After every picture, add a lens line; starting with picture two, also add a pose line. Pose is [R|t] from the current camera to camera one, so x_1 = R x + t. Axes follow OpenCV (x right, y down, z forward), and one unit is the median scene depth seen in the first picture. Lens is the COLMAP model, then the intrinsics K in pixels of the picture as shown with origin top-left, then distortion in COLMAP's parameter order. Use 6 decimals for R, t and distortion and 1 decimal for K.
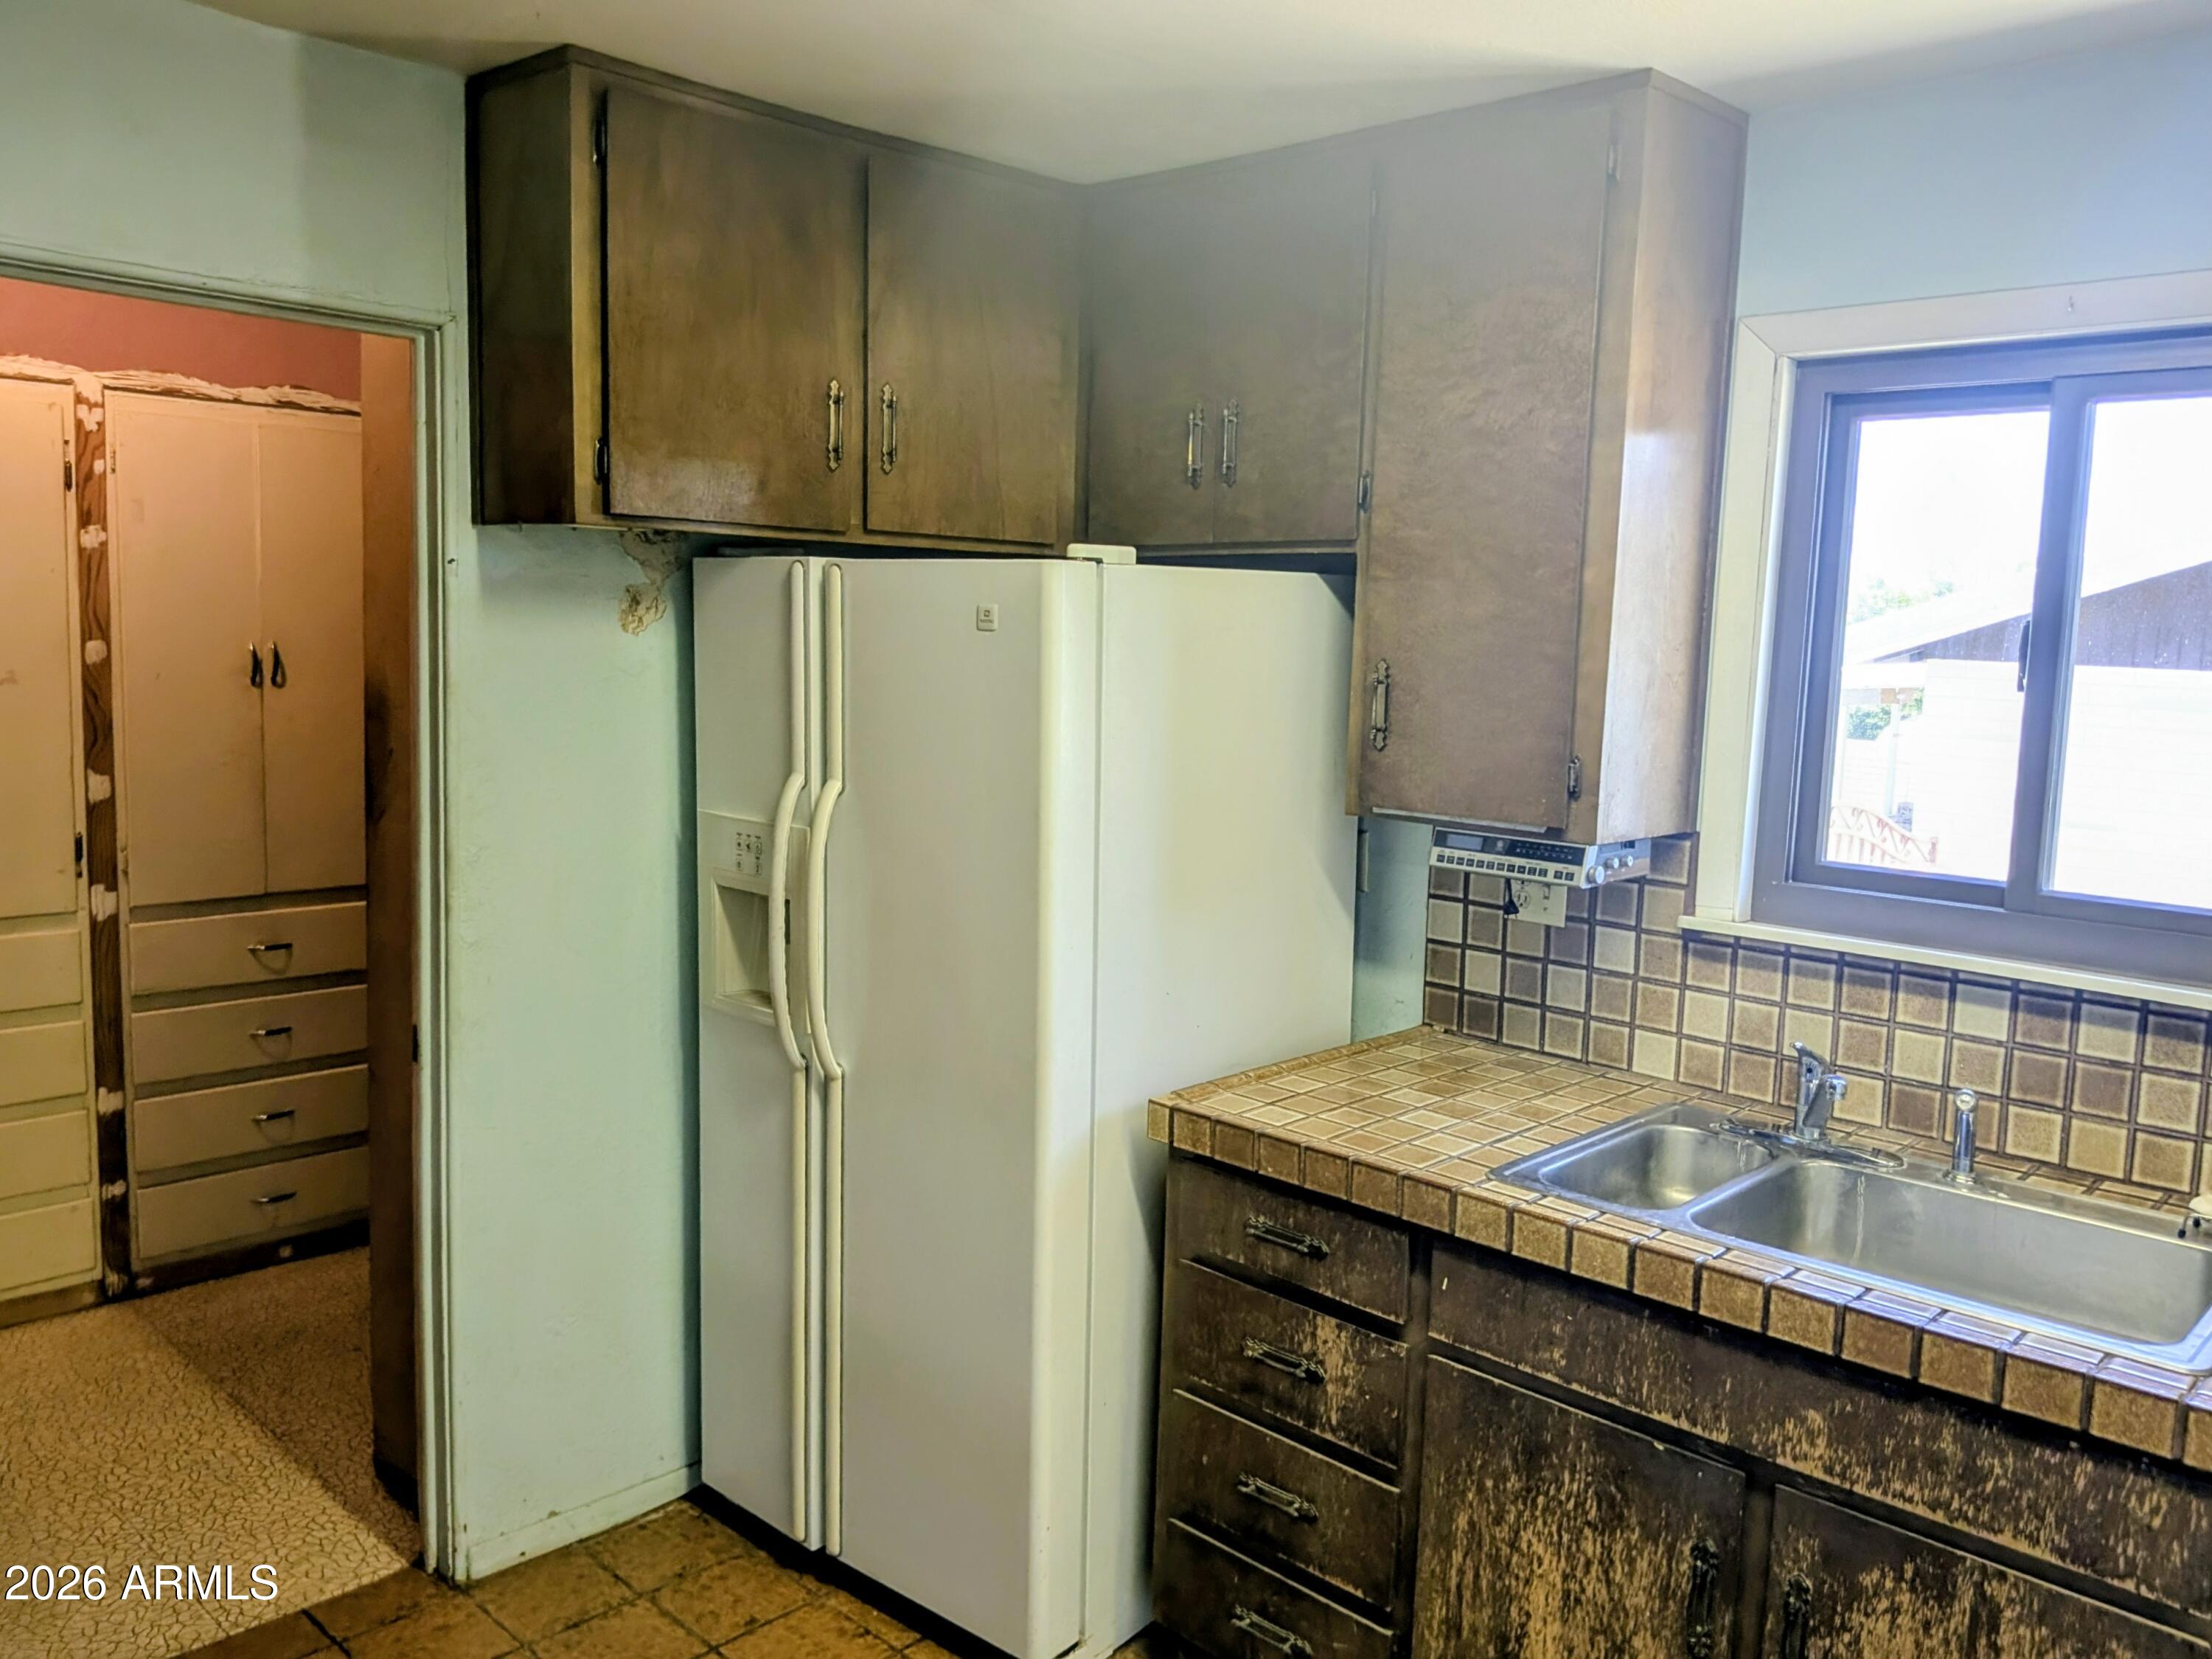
lens RADIAL K [[1654.9, 0, 1042.9], [0, 1654.9, 846.5], [0, 0, 1]] dist [0.078871, -0.159836]
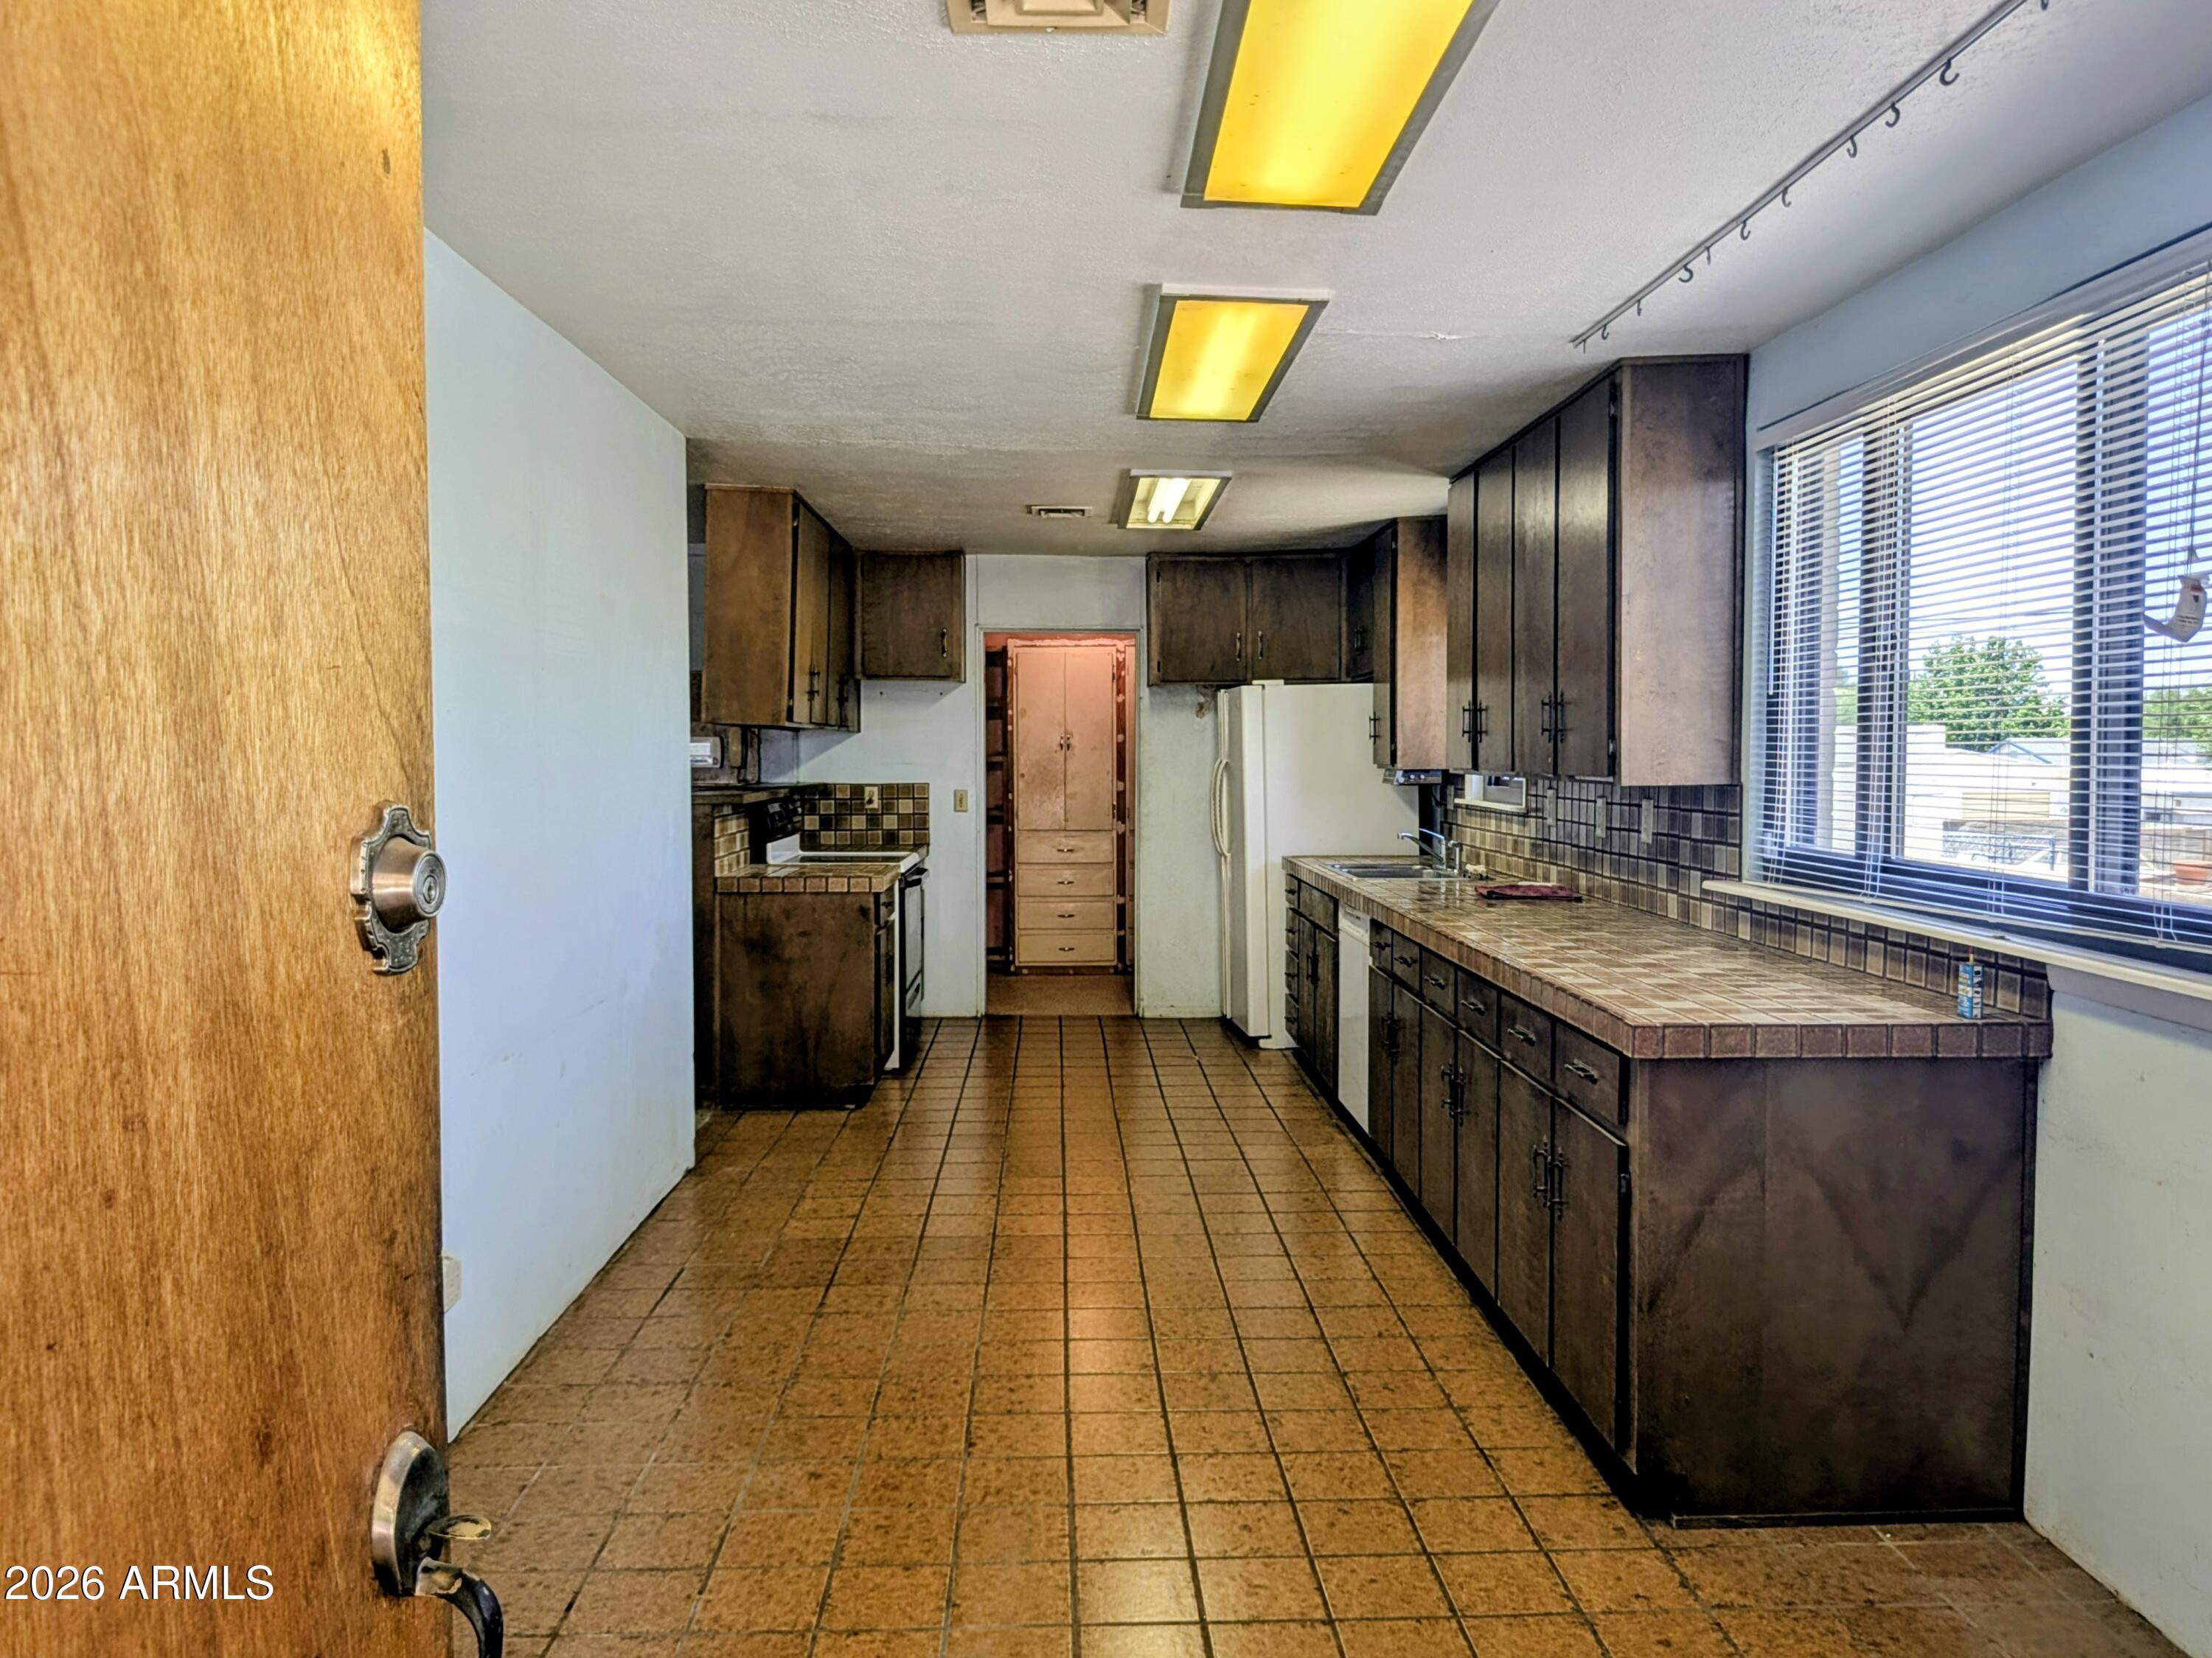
lens RADIAL K [[1654.8, 0, 1042.9], [0, 1654.8, 846.0], [0, 0, 1]] dist [0.078871, -0.159836]
pose [[0.680112, 0.002392, -0.733104, 1.418503], [-0.058537, 0.996979, -0.051052, 0.219888], [0.730767, 0.077635, 0.678198, -1.000996]]
